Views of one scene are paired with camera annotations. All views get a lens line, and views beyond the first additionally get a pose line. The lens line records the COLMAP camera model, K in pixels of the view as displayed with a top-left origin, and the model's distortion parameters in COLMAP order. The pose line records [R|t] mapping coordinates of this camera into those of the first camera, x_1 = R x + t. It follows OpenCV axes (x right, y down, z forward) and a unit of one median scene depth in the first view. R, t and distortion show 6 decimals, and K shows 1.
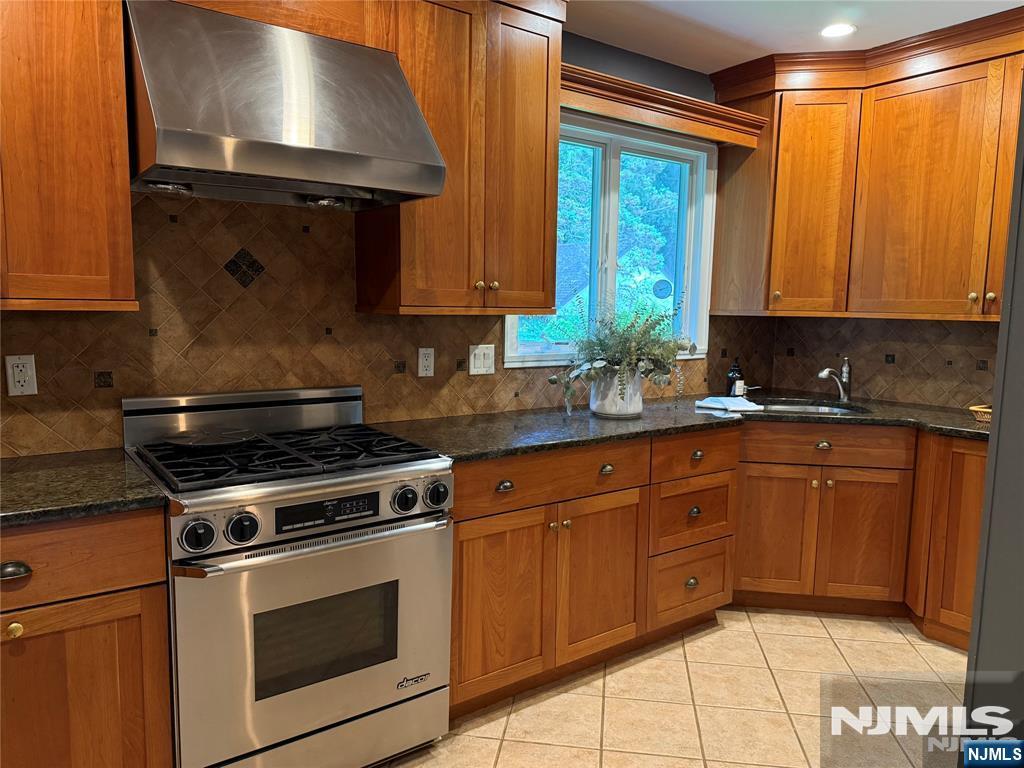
lens RADIAL K [[729.6, 0, 505.2], [0, 729.6, 387.9], [0, 0, 1]] dist [0.041358, -0.050724]
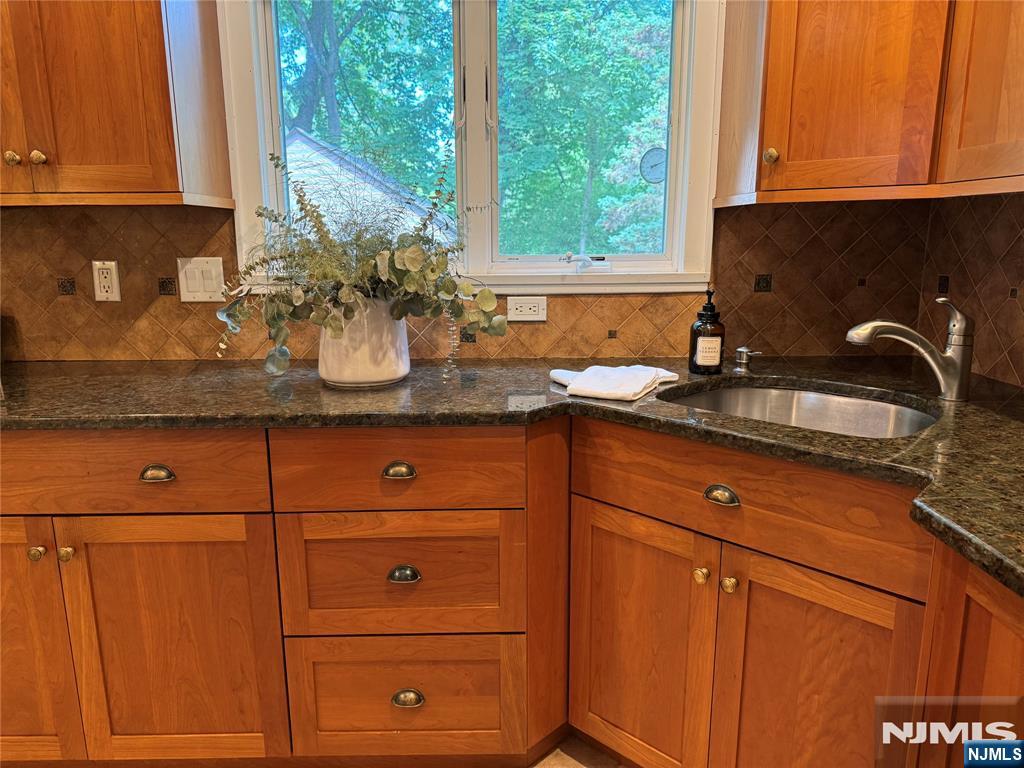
lens RADIAL K [[729.6, 0, 518.4], [0, 729.6, 388.4], [0, 0, 1]] dist [0.041358, -0.050724]
pose [[0.816206, 0.103578, -0.568401, 0.614979], [-0.049401, 0.992708, 0.109959, -0.028936], [0.575645, -0.061669, 0.815371, 0.620179]]
